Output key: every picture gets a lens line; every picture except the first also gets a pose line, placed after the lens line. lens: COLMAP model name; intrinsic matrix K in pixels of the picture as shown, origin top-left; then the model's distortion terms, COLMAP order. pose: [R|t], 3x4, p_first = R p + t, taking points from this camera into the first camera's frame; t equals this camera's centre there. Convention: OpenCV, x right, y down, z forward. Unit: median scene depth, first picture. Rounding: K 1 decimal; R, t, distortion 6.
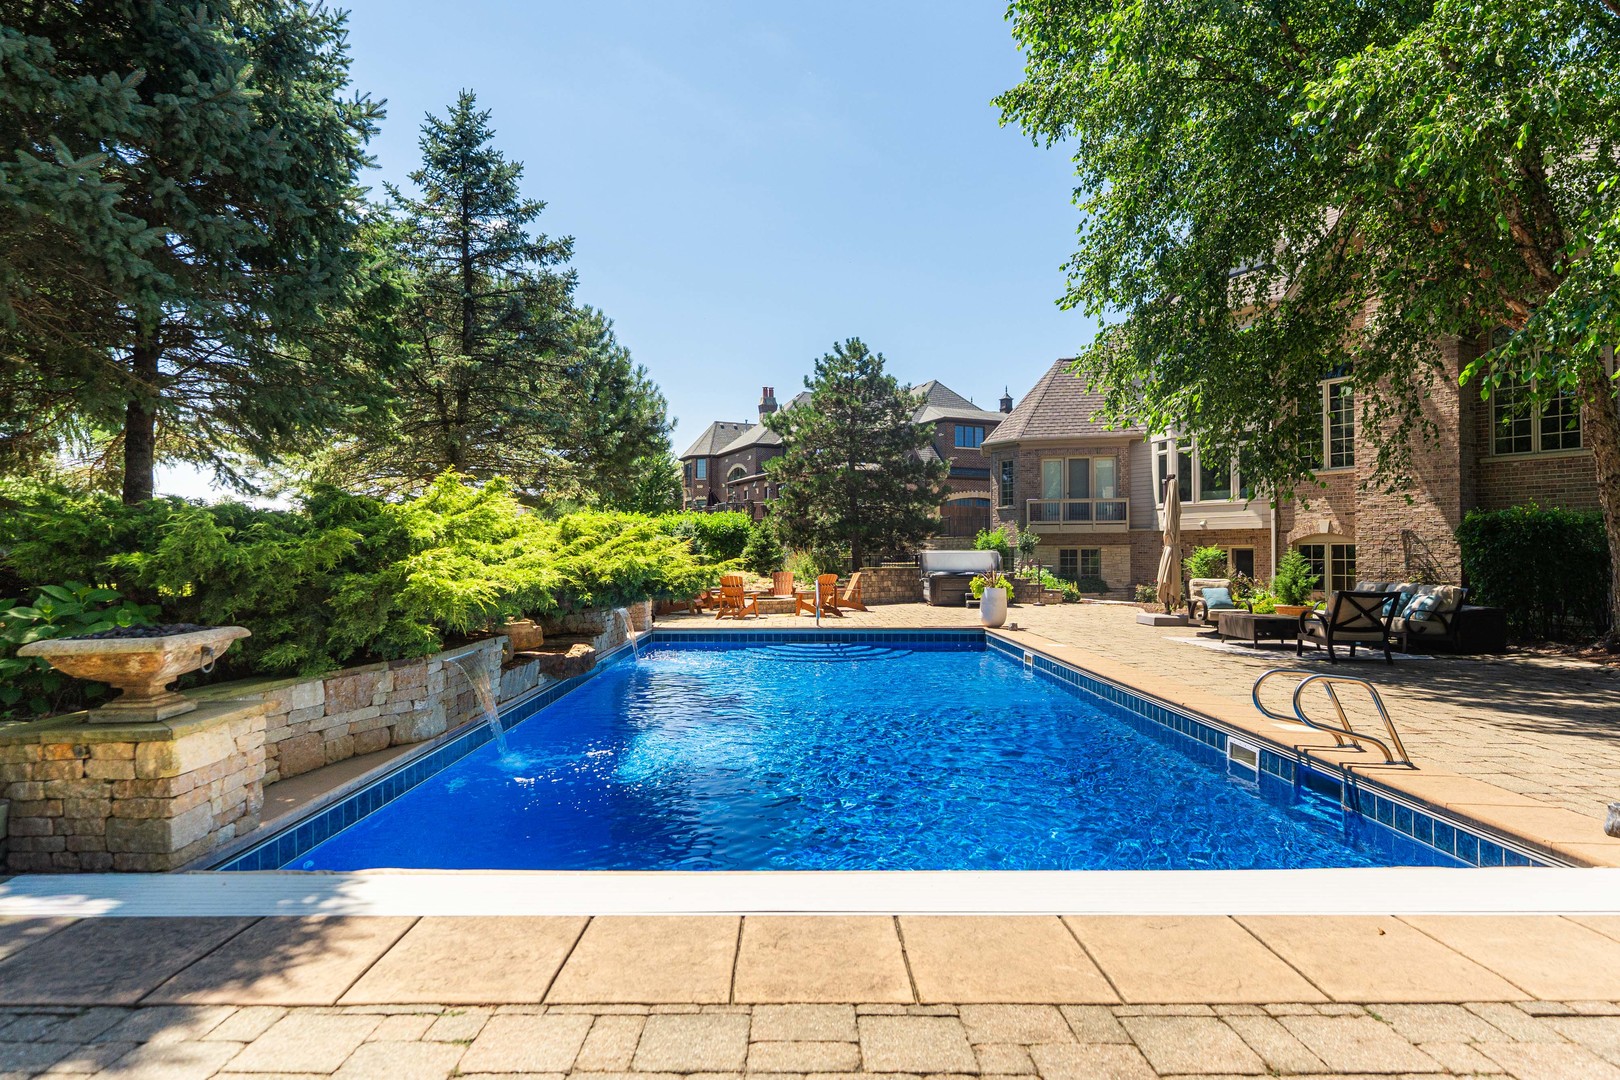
lens RADIAL K [[874.4, 0, 796.6], [0, 874.4, 545.3], [0, 0, 1]] dist [0.000875, -0.001356]
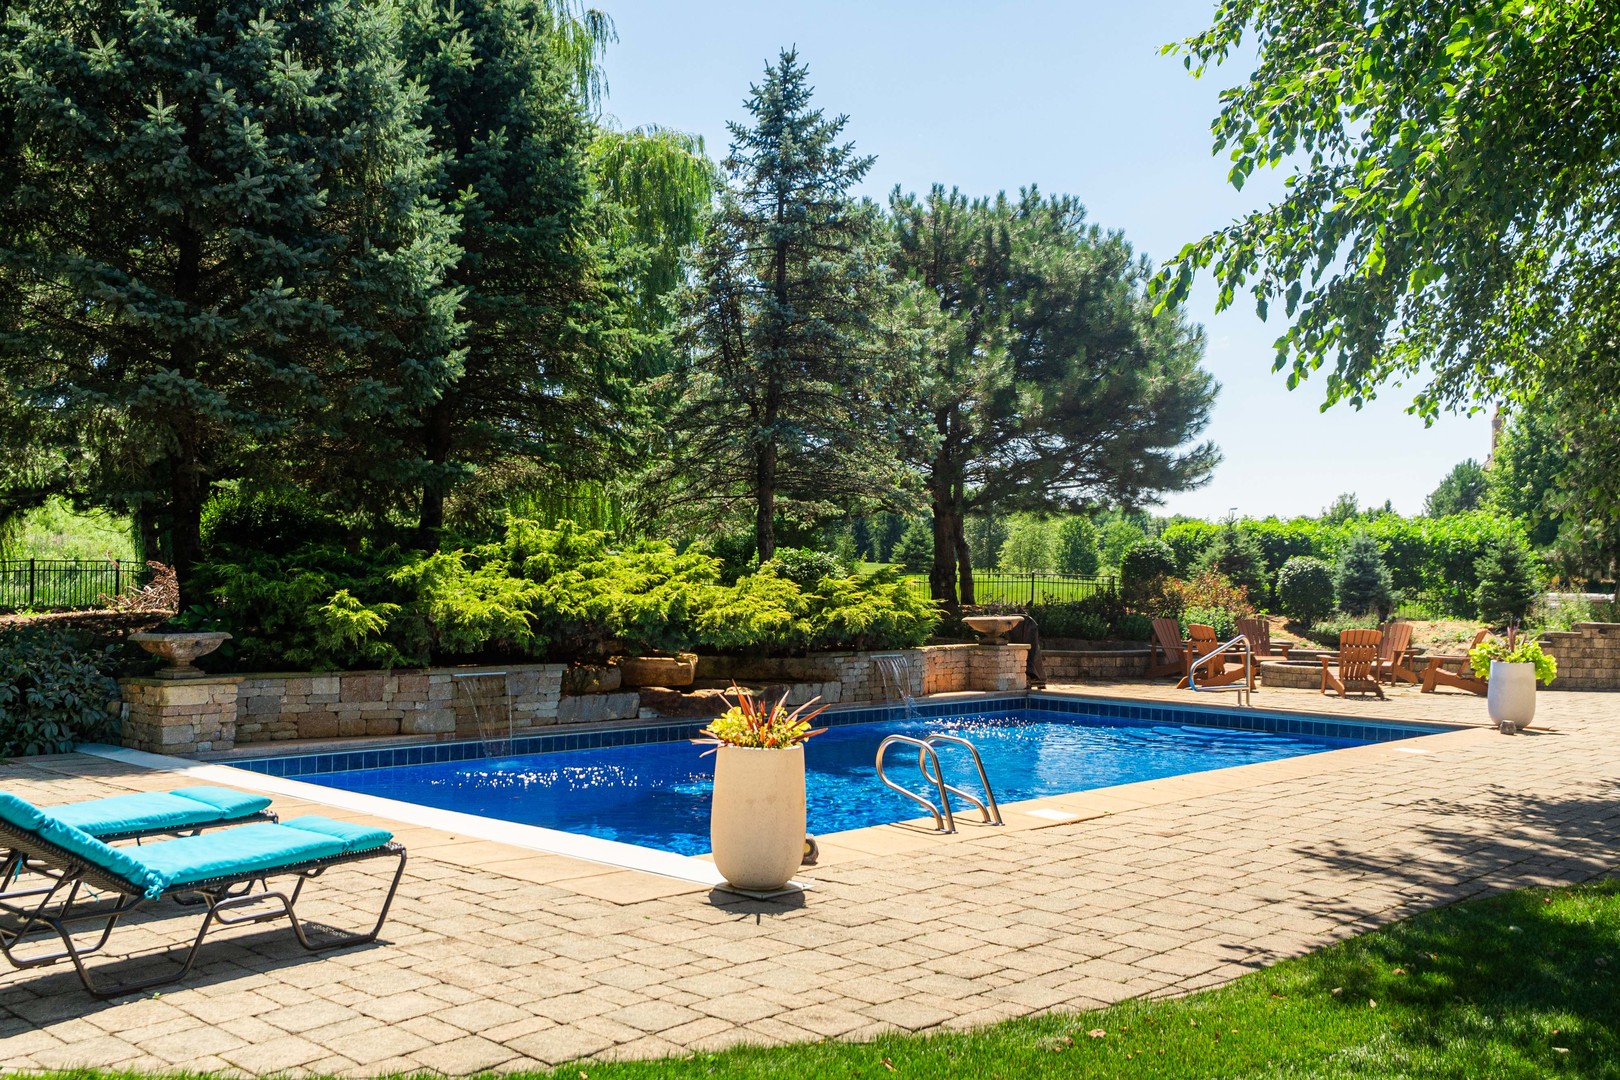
lens RADIAL K [[1710.0, 0, 807.4], [0, 1710.0, 512.9], [0, 0, 1]] dist [0.029828, 0.021545]
pose [[0.747906, -0.003840, -0.663794, 0.708165], [-0.012776, 0.999715, -0.020179, -0.025626], [0.663682, 0.023572, 0.747643, -0.224113]]
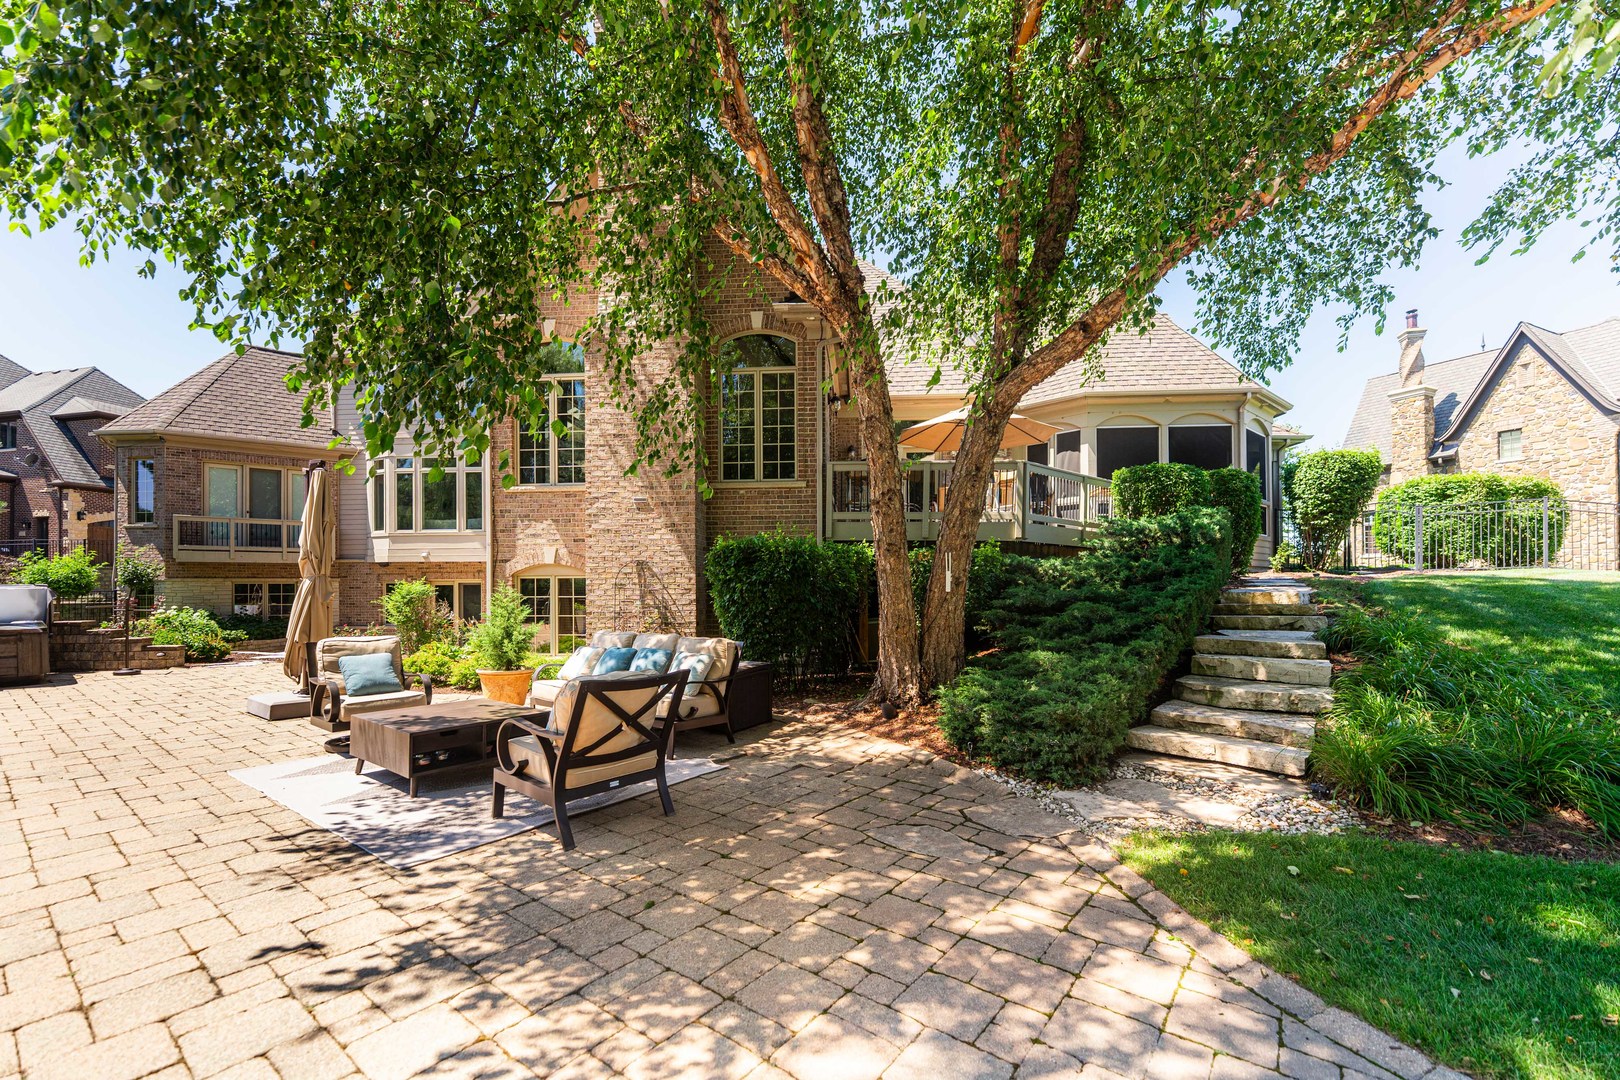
lens RADIAL K [[662.6, 0, 813.2], [0, 662.6, 580.9], [0, 0, 1]] dist [-0.002094, -0.000389]
pose [[0.605161, 0.004765, 0.796089, 0.314064], [-0.004749, 0.999986, -0.002375, 0.002574], [-0.796089, -0.002344, 0.605175, 0.519707]]
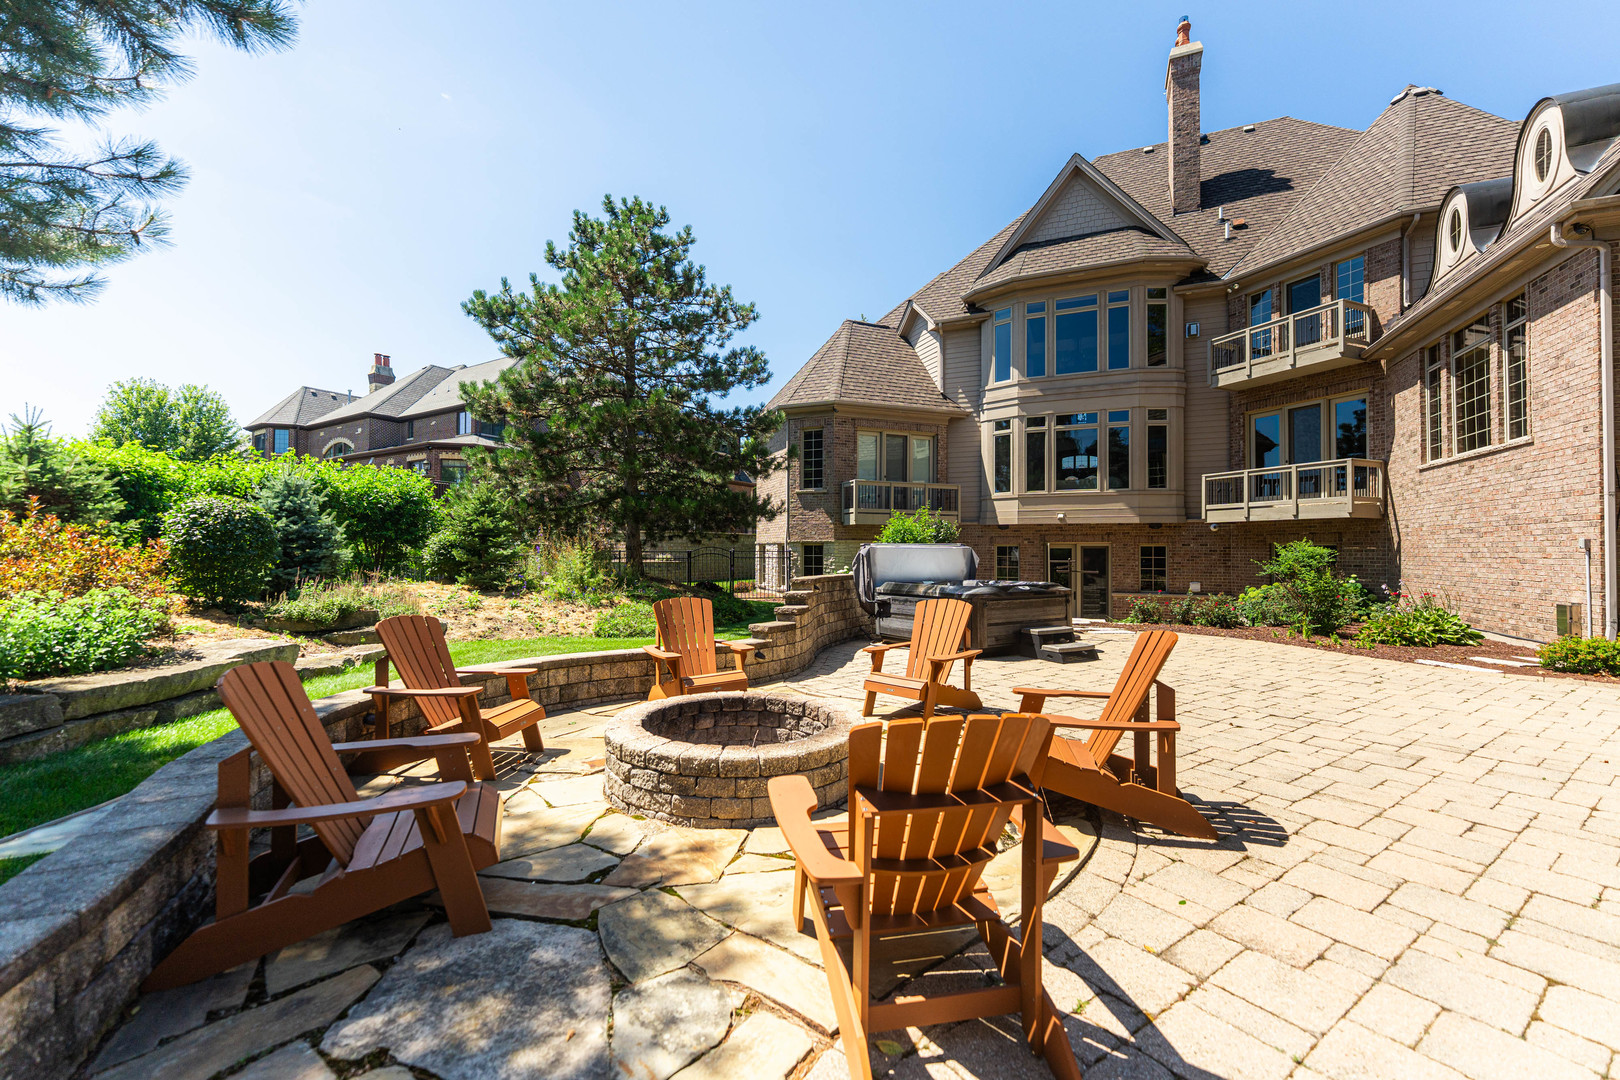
lens RADIAL K [[647.8, 0, 805.0], [0, 647.8, 543.5], [0, 0, 1]] dist [-0.000730, -0.000087]
pose [[0.832805, 0.012488, 0.553426, -0.177347], [-0.012208, 0.999917, -0.004193, 0.013331], [-0.553432, -0.003265, 0.832888, 1.161395]]
